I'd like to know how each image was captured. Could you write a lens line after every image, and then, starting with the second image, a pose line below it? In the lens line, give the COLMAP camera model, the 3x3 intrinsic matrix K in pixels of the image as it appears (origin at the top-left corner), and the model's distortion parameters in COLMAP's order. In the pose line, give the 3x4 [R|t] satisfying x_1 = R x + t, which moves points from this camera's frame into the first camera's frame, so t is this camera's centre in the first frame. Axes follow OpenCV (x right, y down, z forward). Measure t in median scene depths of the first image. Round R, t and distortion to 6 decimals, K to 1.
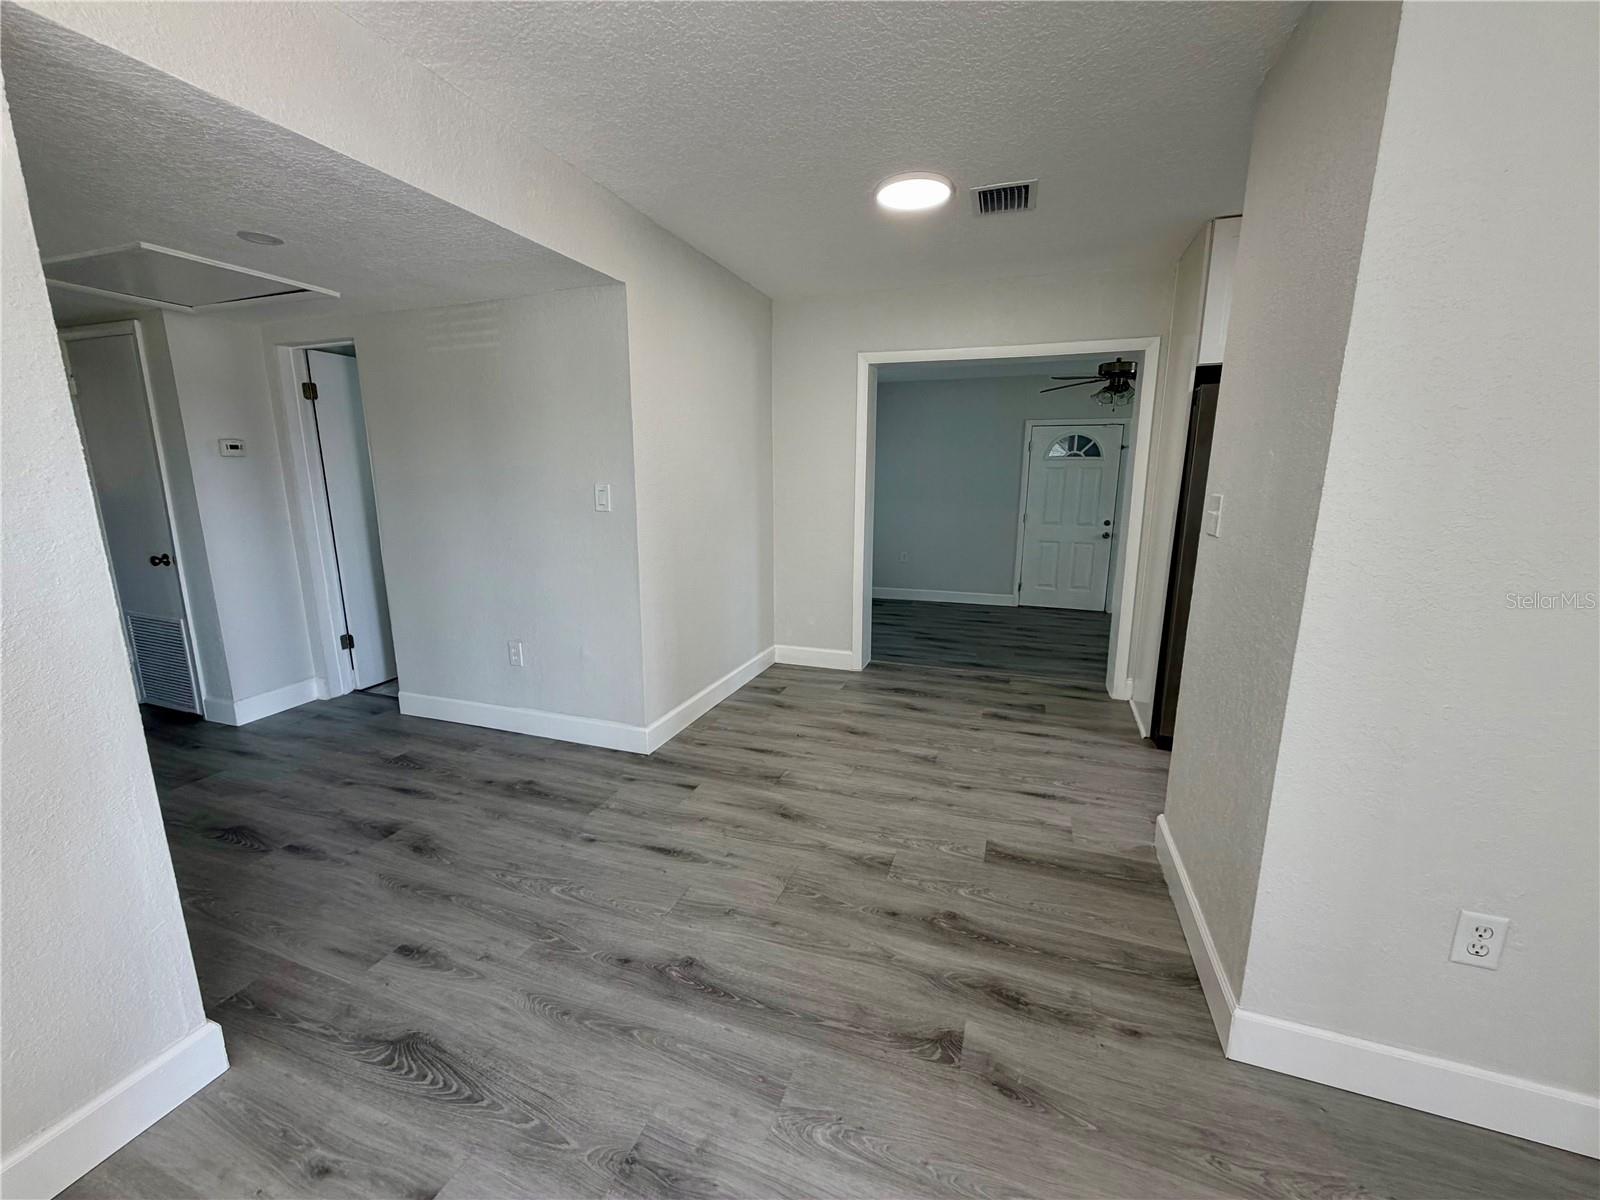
lens RADIAL K [[638.0, 0, 793.0], [0, 638.0, 602.6], [0, 0, 1]] dist [-0.001831, 0.000718]
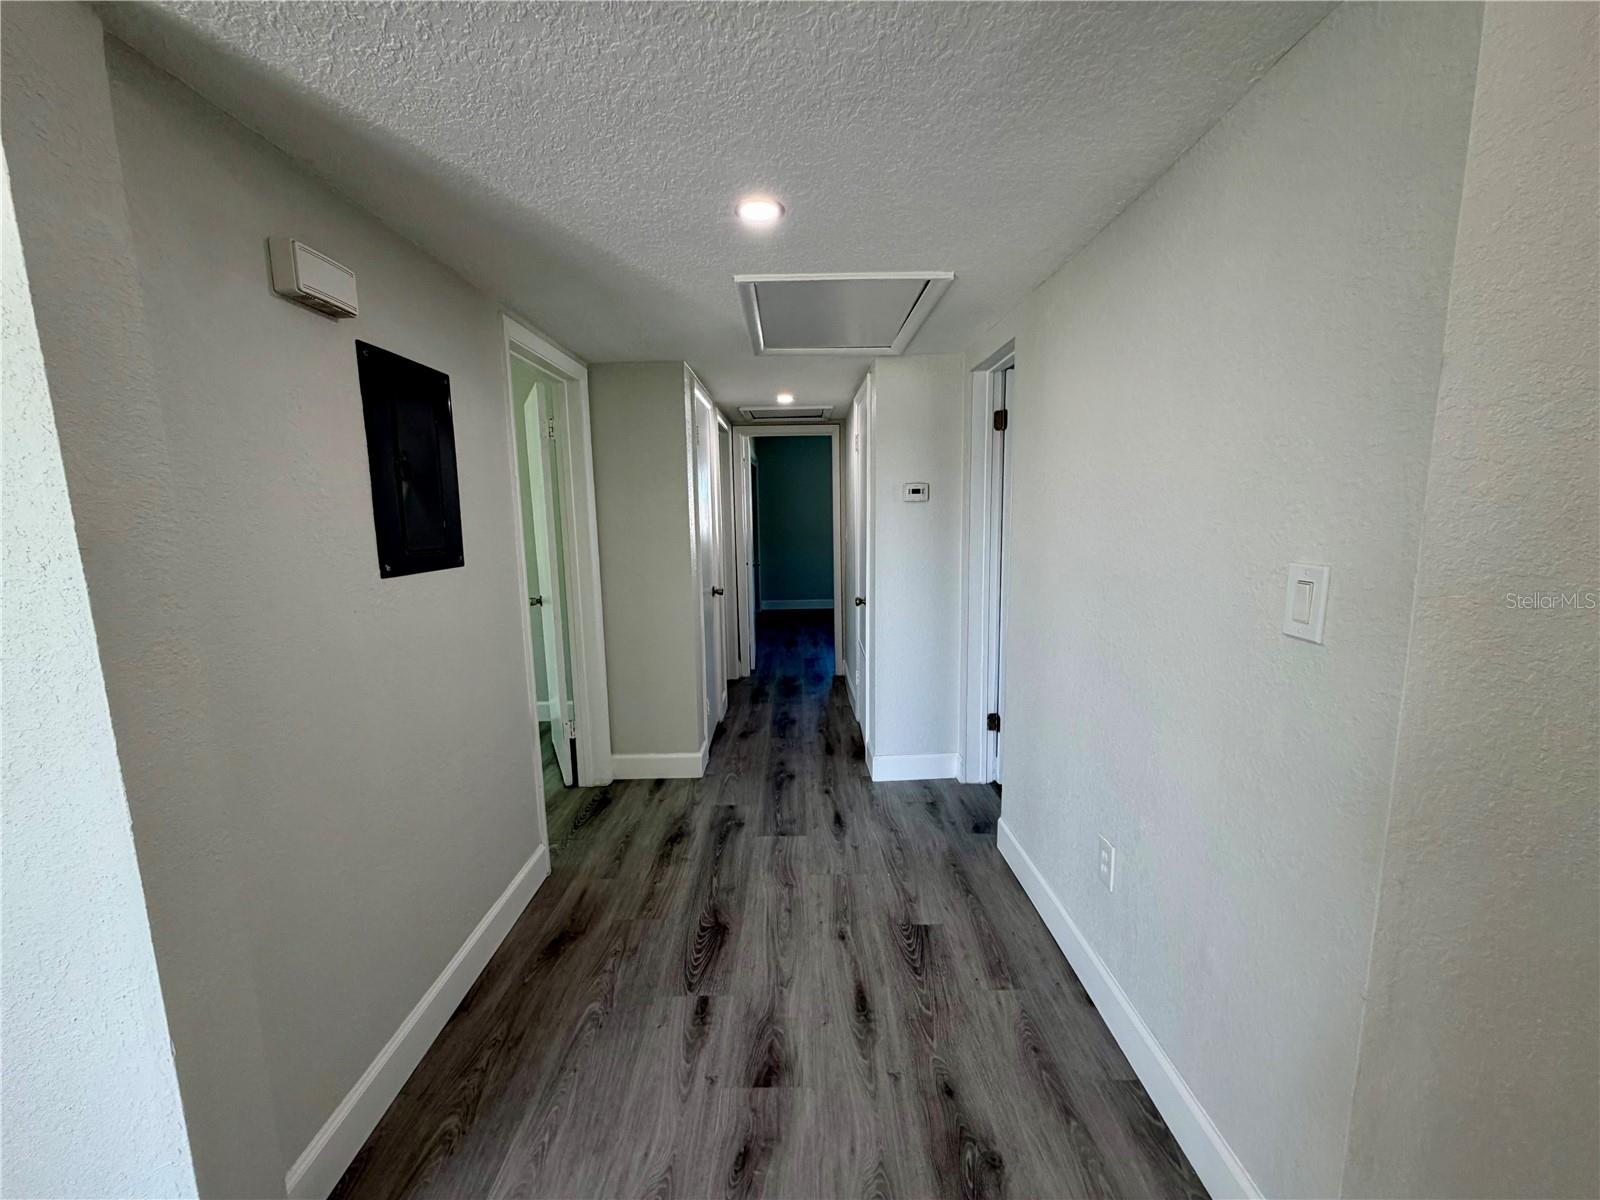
lens RADIAL K [[638.0, 0, 799.7], [0, 638.0, 601.7], [0, 0, 1]] dist [-0.001831, 0.000718]
pose [[0.351703, 0.129731, -0.927078, -0.071222], [-0.174195, 0.982123, 0.071350, -0.148459], [0.919761, 0.136398, 0.368015, 0.633062]]
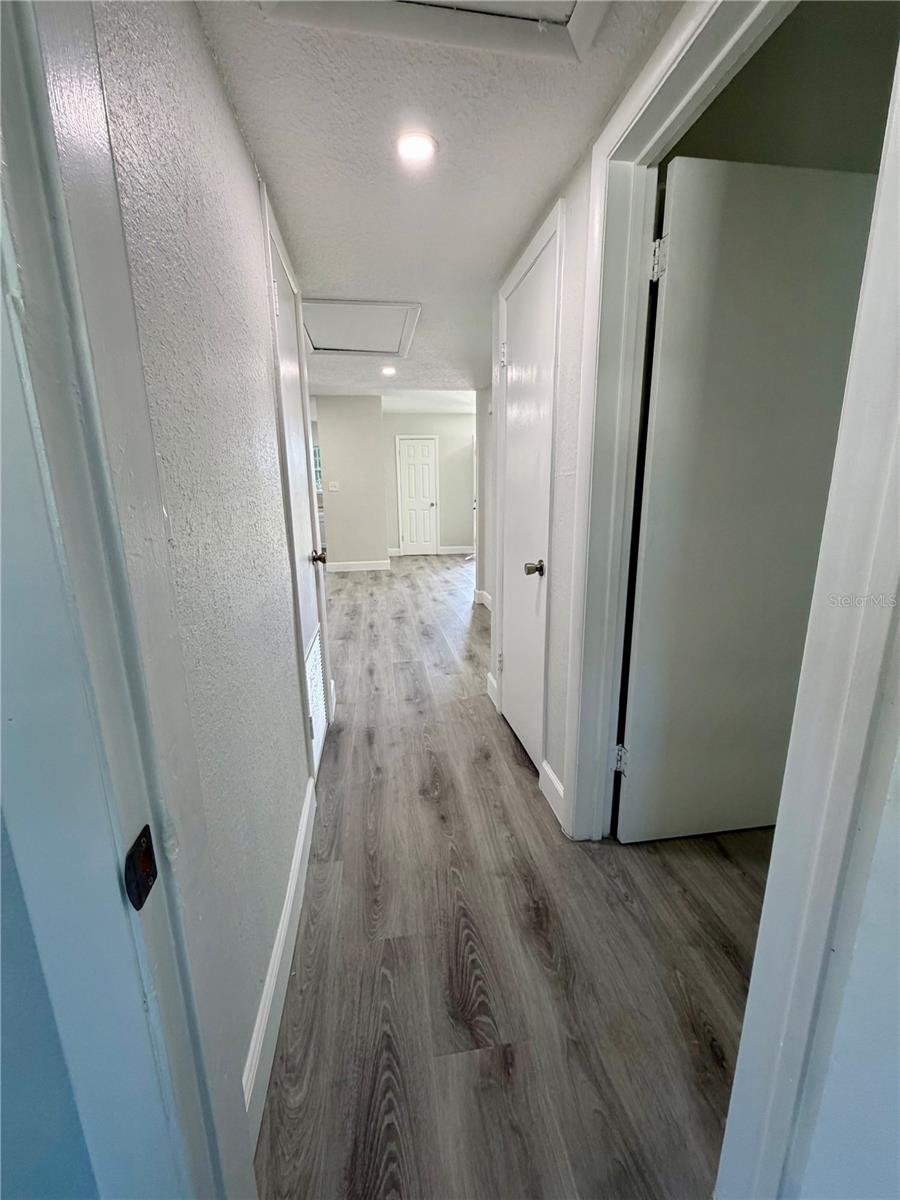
lens RADIAL K [[478.5, 0, 453.8], [0, 478.5, 598.2], [0, 0, 1]] dist [-0.001831, 0.000718]
pose [[-0.497140, -0.190120, 0.846585, -2.015594], [0.187244, 0.929202, 0.318628, -0.231678], [-0.847226, 0.316921, -0.426344, 1.390851]]
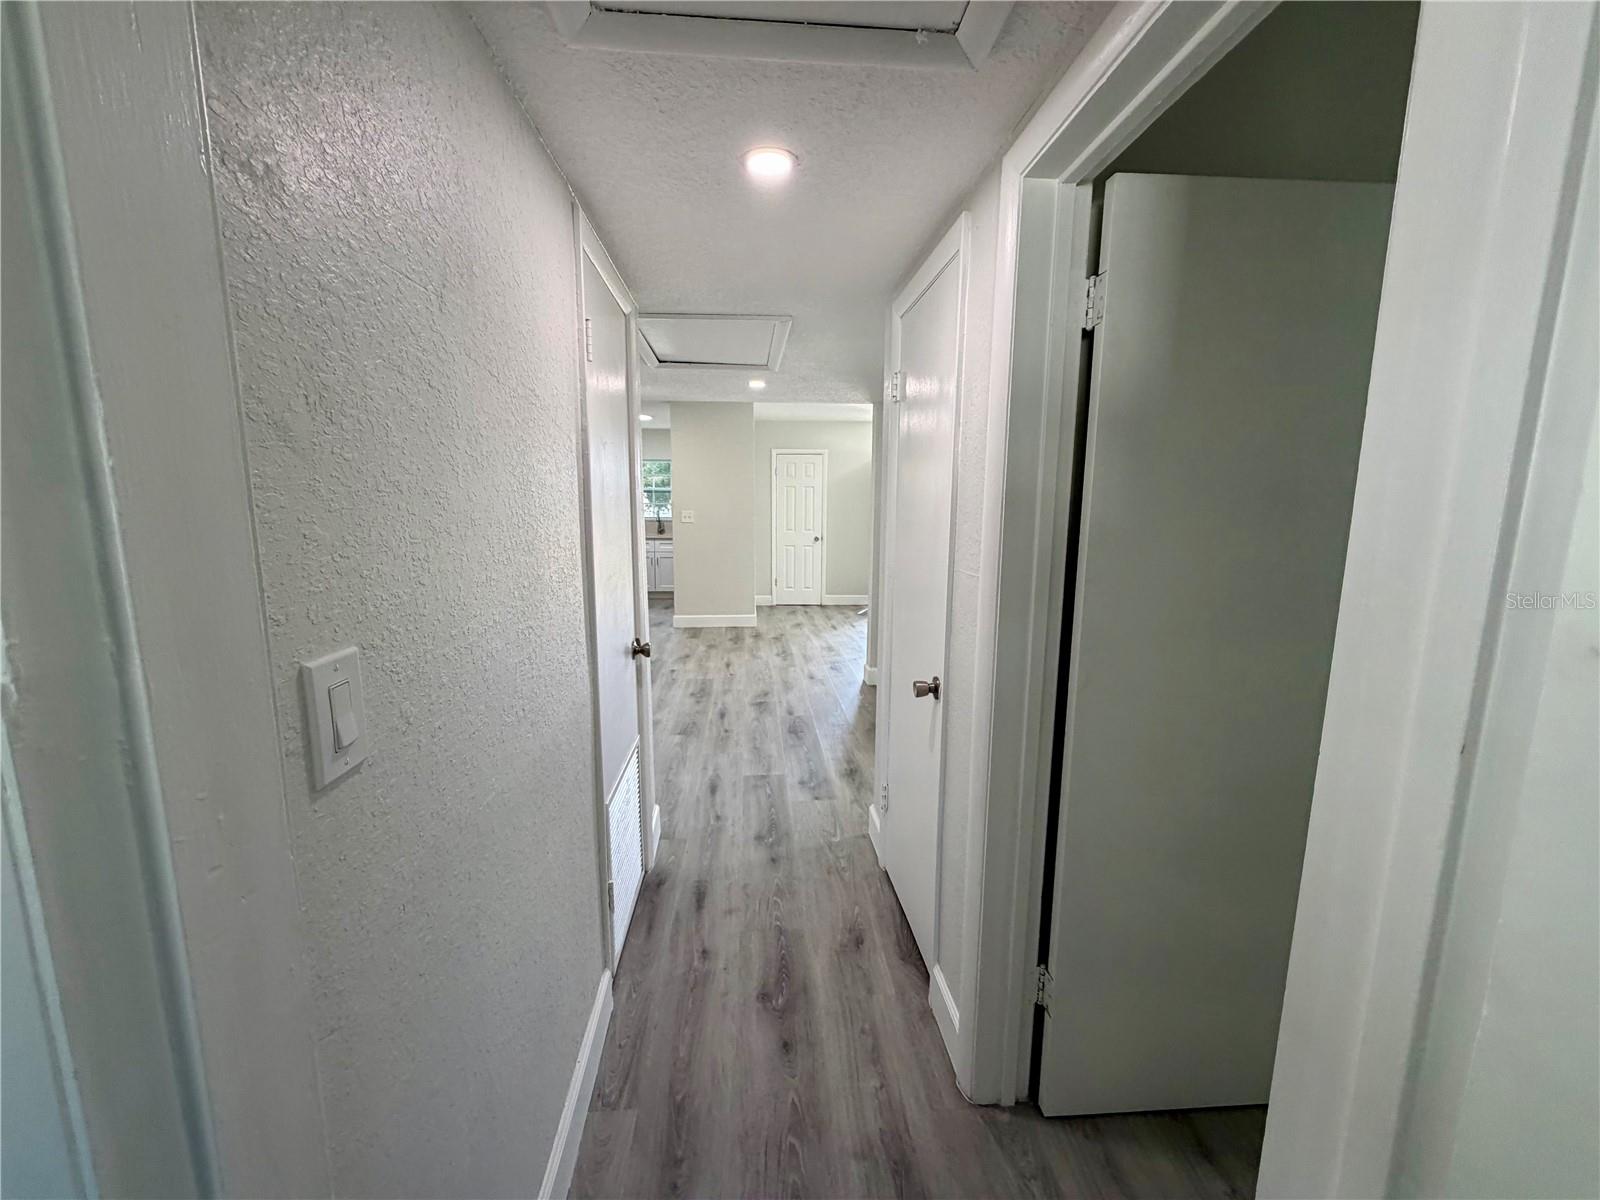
lens RADIAL K [[638.0, 0, 800.9], [0, 638.0, 602.0], [0, 0, 1]] dist [-0.001831, 0.000718]
pose [[-0.424374, -0.142701, 0.894172, -2.003176], [0.178399, 0.954972, 0.237072, -0.293451], [-0.887739, 0.260126, -0.379808, 1.329548]]
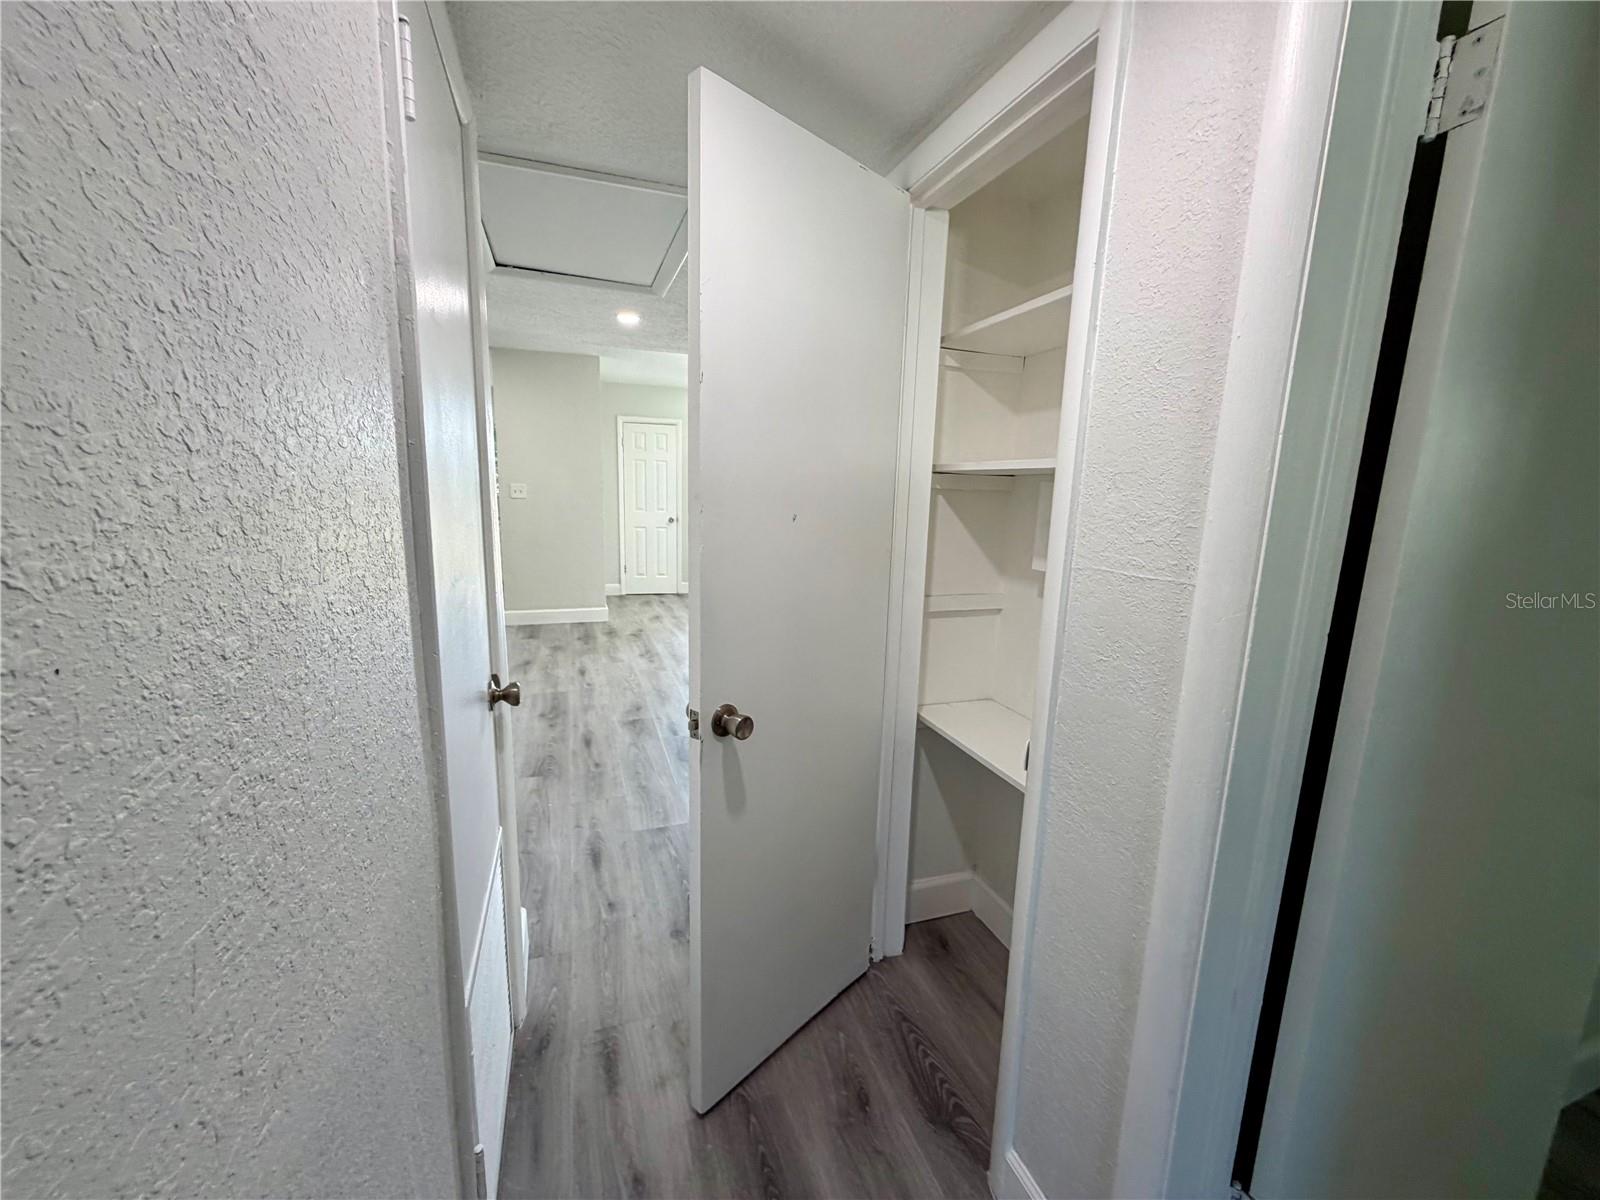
lens RADIAL K [[638.0, 0, 797.8], [0, 638.0, 601.6], [0, 0, 1]] dist [-0.001831, 0.000718]
pose [[-0.640522, -0.154181, 0.752303, -1.714597], [0.127148, 0.944825, 0.301893, -0.269640], [-0.757341, 0.289022, -0.585577, 1.314713]]
